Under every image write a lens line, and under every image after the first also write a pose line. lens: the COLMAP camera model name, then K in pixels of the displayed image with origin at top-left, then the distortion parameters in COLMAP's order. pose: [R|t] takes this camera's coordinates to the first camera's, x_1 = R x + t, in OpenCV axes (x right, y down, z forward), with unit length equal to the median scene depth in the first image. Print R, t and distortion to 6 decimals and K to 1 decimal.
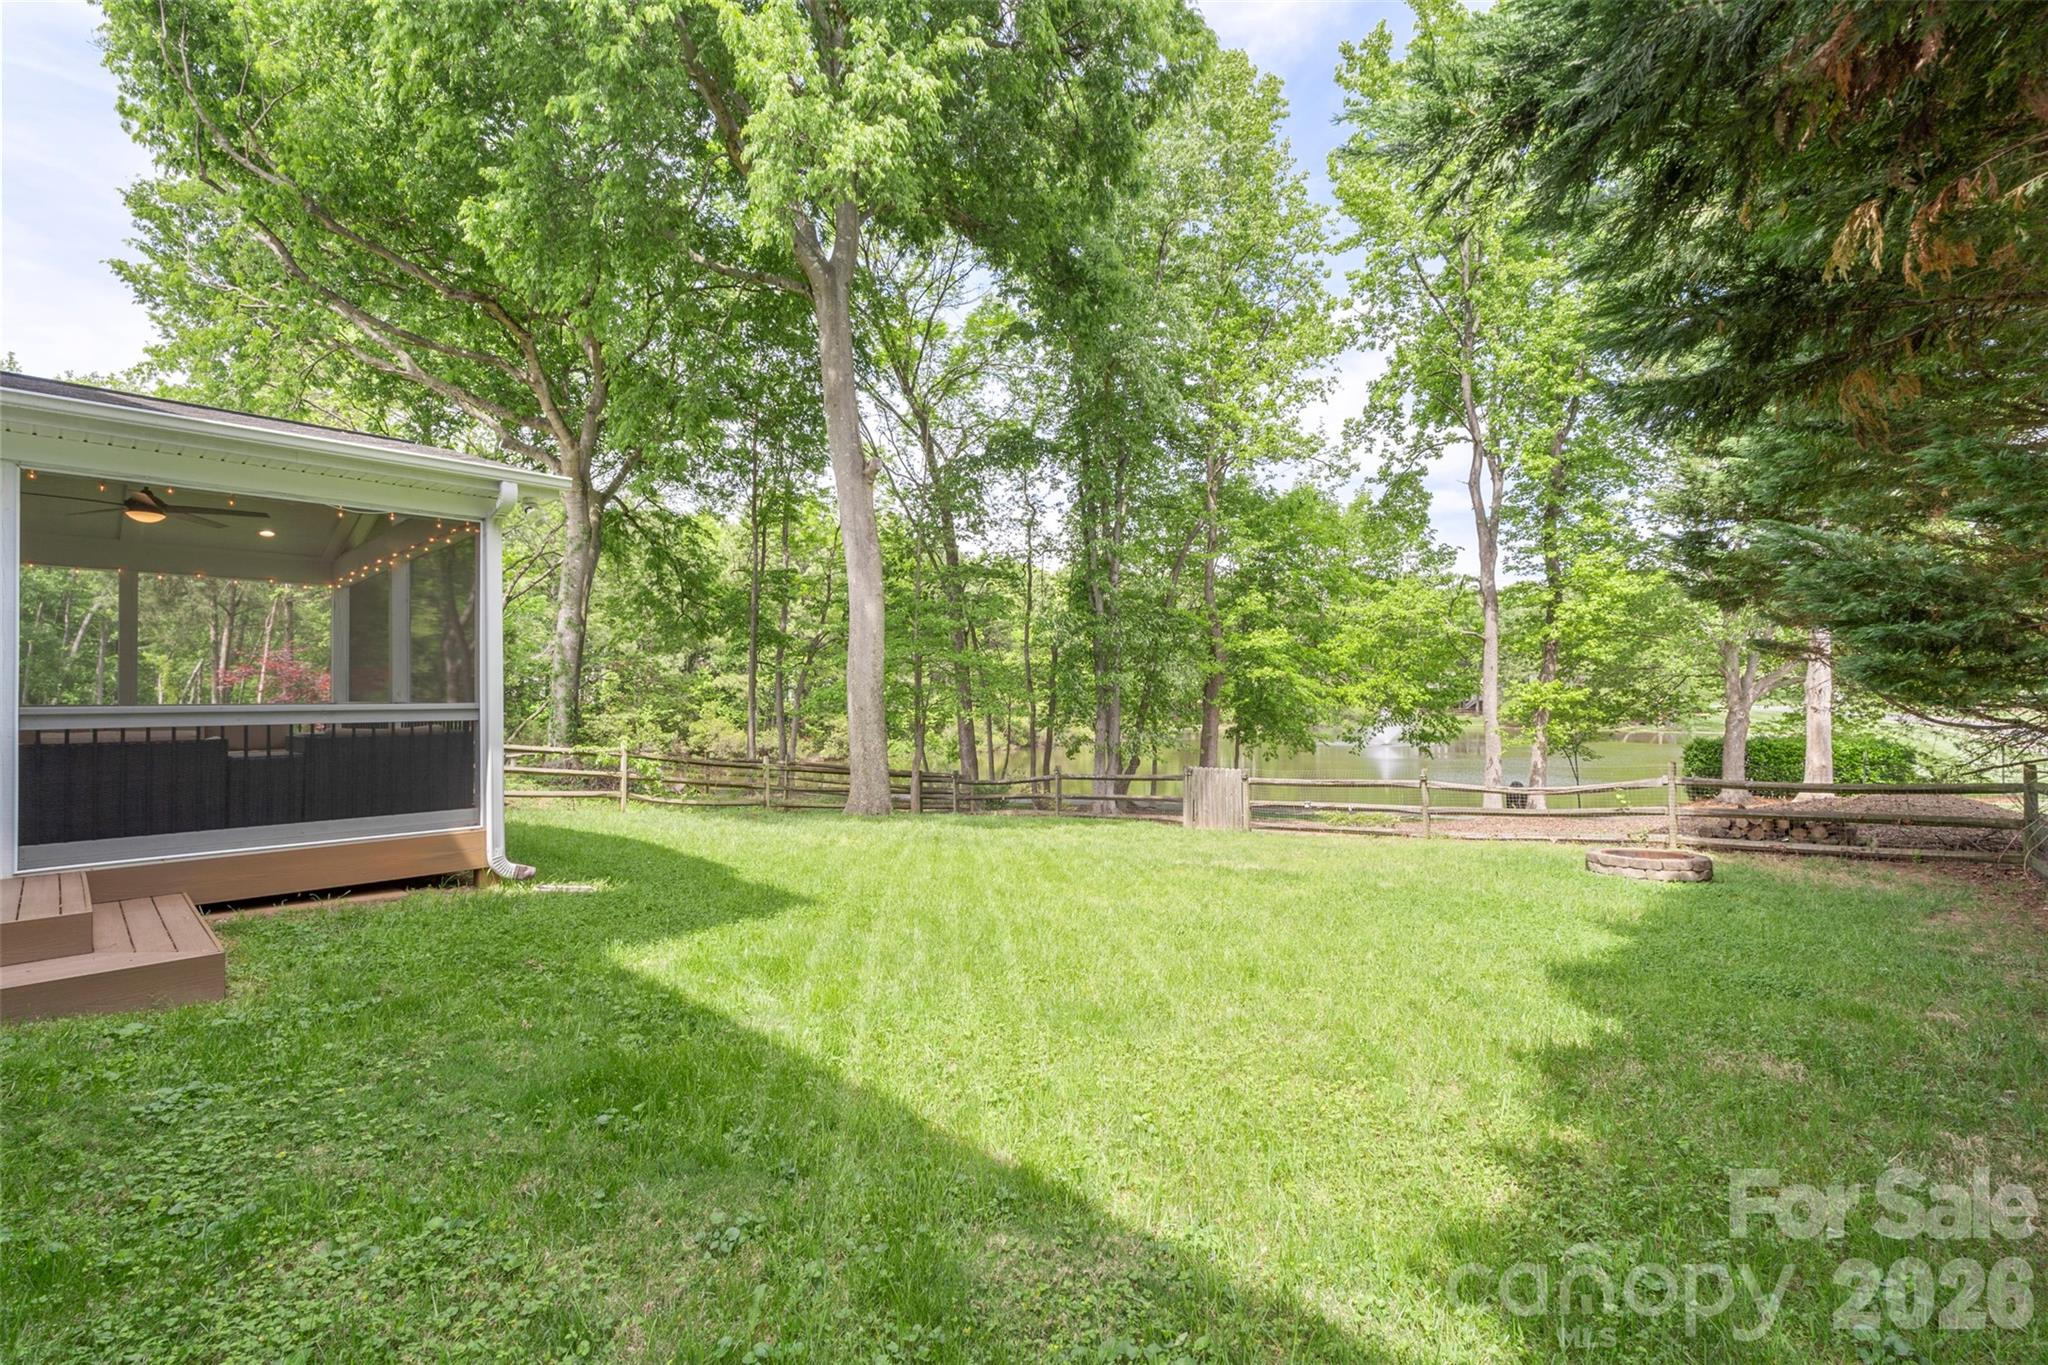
lens RADIAL K [[957.2, 0, 1027.0], [0, 957.2, 667.9], [0, 0, 1]] dist [0.026845, 0.000008]
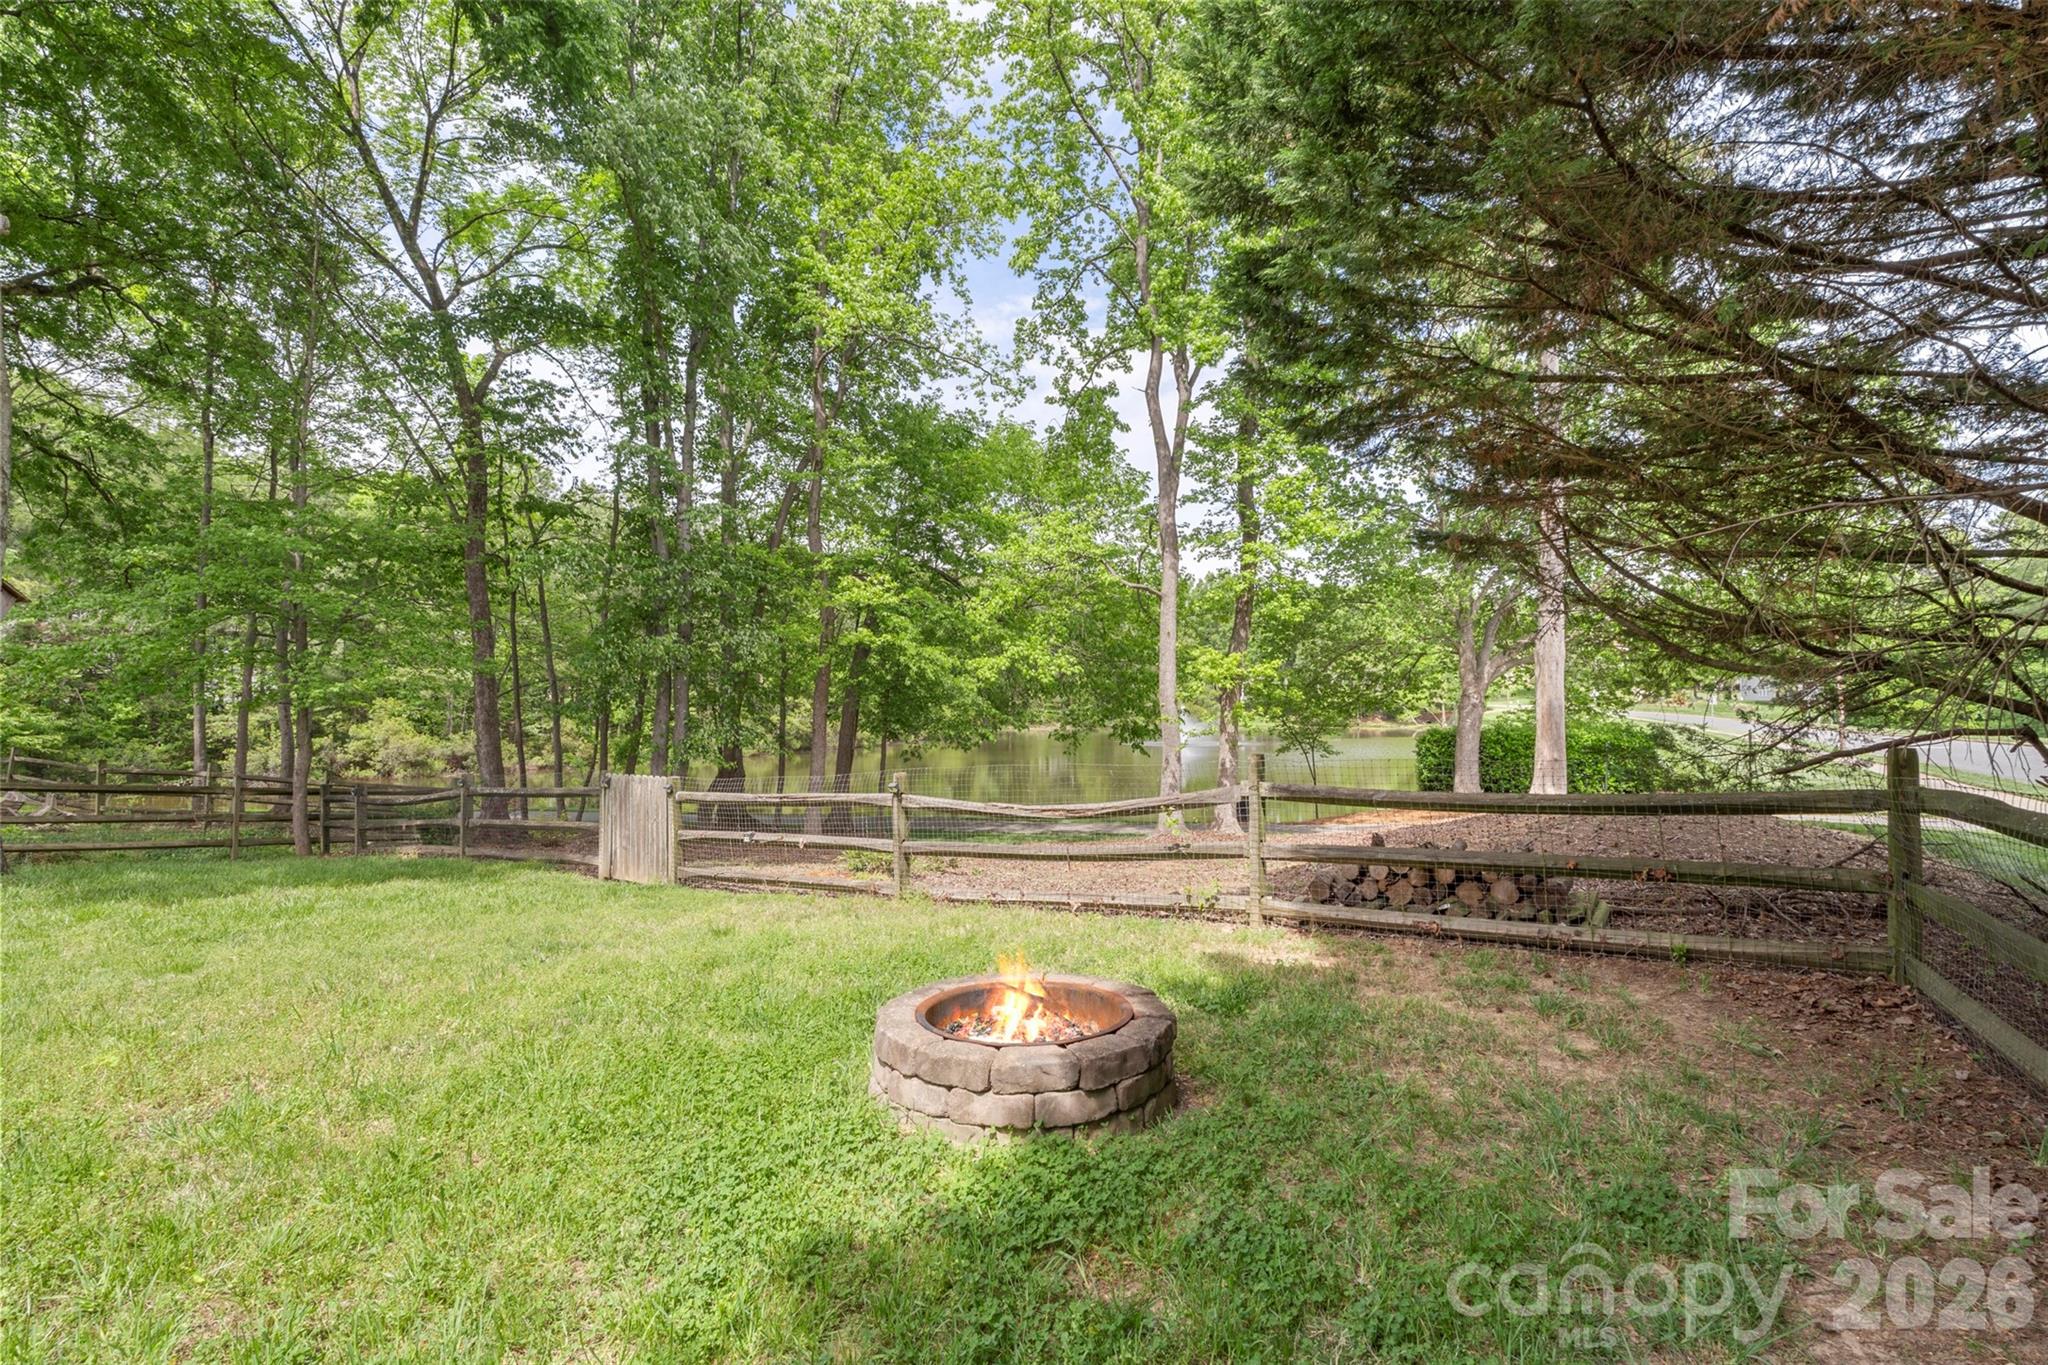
lens RADIAL K [[911.9, 0, 1024.0], [0, 911.9, 682.5], [0, 0, 1]] dist [-0.000088, -0.000202]
pose [[0.991454, -0.000329, 0.130455, 0.270777], [-0.000542, 0.999978, 0.006639, 0.031520], [-0.130455, -0.006652, 0.991432, 0.304124]]
